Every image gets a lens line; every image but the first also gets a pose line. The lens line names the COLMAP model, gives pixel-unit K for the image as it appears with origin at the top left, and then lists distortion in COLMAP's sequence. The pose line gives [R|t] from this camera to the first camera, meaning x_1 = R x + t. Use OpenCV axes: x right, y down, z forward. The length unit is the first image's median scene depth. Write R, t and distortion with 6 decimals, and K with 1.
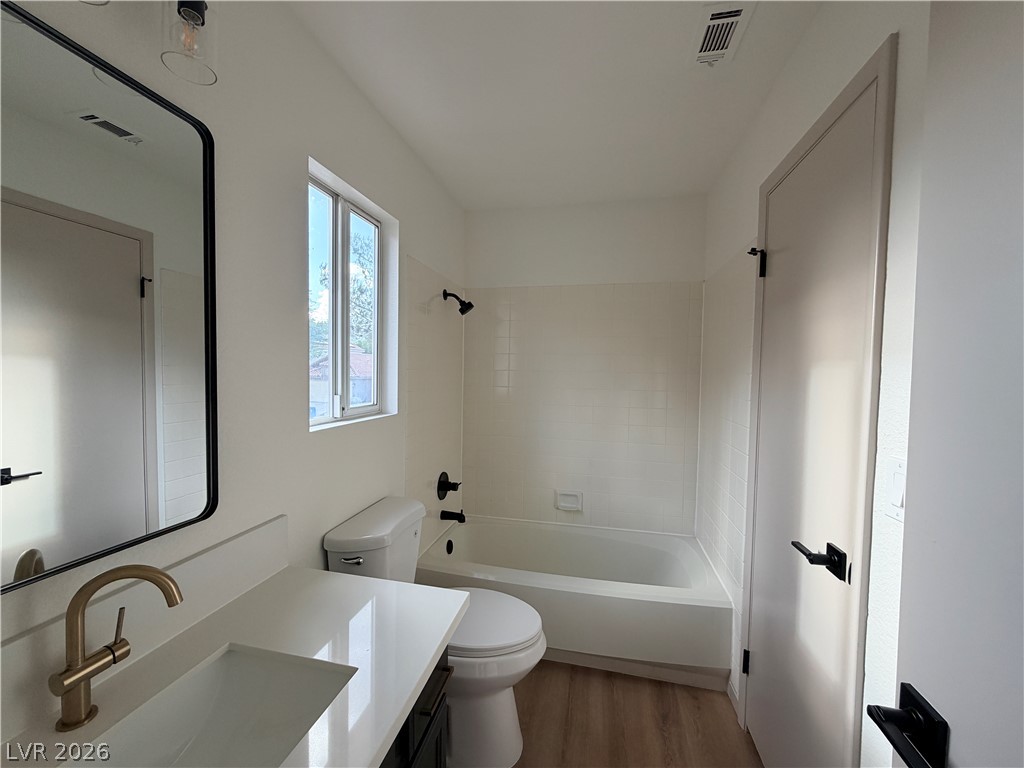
lens RADIAL K [[408.2, 0, 518.8], [0, 408.2, 387.1], [0, 0, 1]] dist [-0.001036, 0.000305]
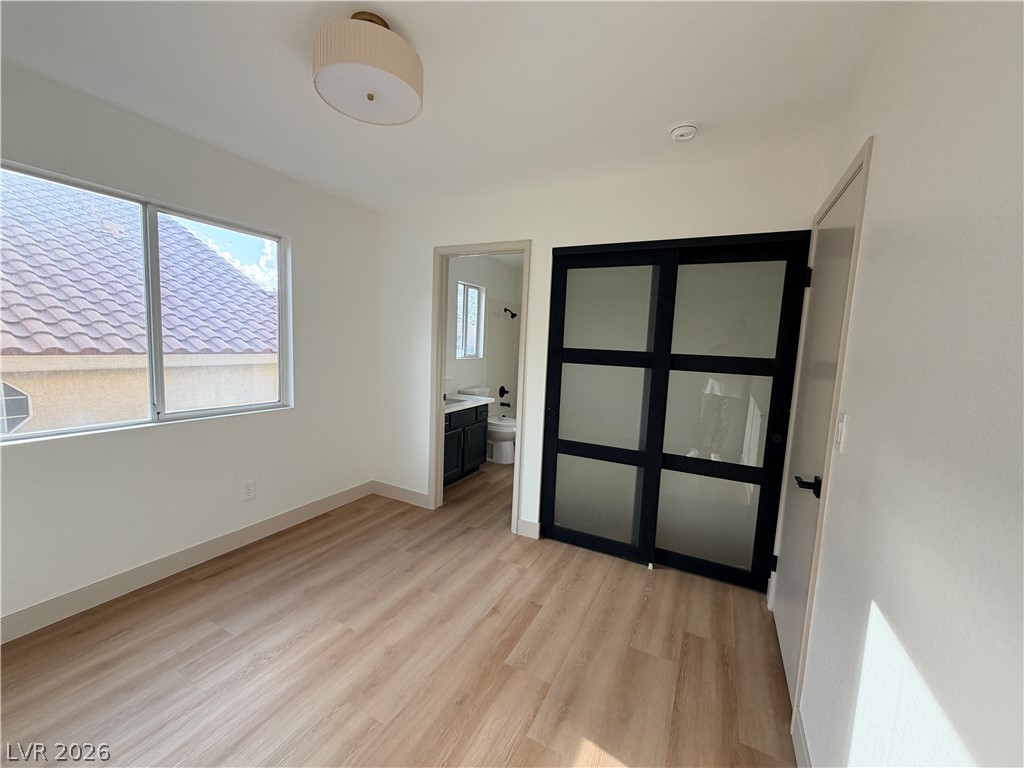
lens RADIAL K [[408.2, 0, 509.3], [0, 408.2, 383.5], [0, 0, 1]] dist [-0.001036, 0.000305]
pose [[0.960172, 0.053993, -0.274143, 0.537504], [-0.036804, 0.997043, 0.067464, 0.038209], [0.276975, -0.054688, 0.959320, -1.344763]]
